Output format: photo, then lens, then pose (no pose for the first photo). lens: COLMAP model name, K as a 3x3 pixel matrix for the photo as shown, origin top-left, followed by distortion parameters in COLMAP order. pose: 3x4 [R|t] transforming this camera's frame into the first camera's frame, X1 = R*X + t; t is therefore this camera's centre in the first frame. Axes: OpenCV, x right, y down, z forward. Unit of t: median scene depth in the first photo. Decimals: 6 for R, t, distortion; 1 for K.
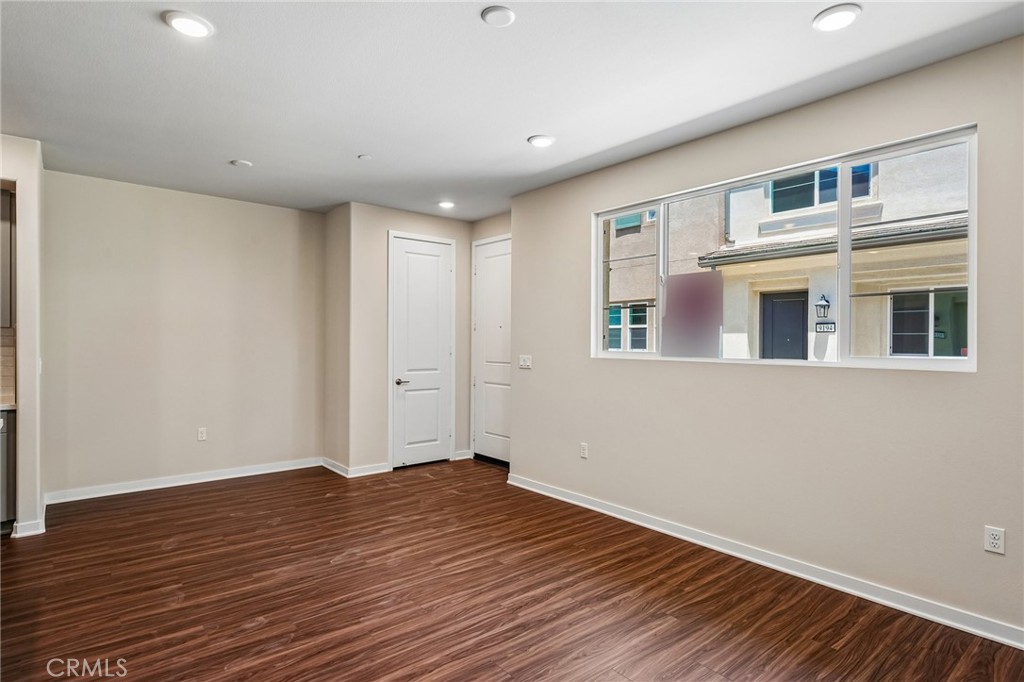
lens RADIAL K [[539.9, 0, 504.7], [0, 539.9, 341.7], [0, 0, 1]] dist [0.005171, -0.002337]
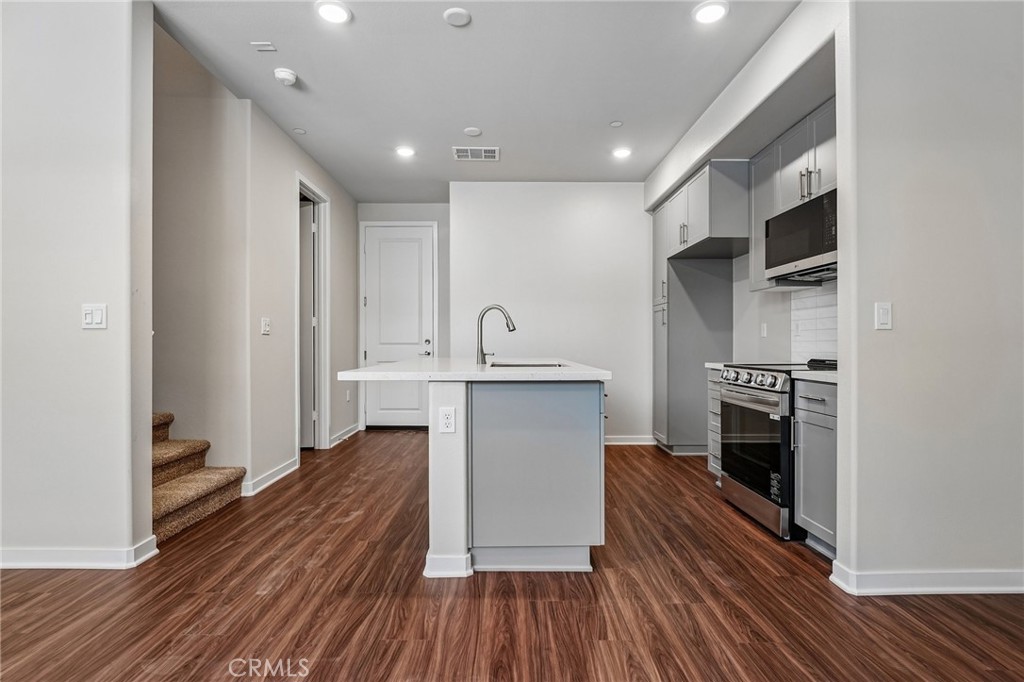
lens RADIAL K [[517.2, 0, 511.1], [0, 517.2, 341.9], [0, 0, 1]] dist [0.000362, -0.000621]
pose [[-0.627412, -0.008982, -0.778636, -0.171441], [-0.005920, 0.999960, -0.006765, 0.080395], [0.778665, 0.000365, -0.627440, 1.089469]]
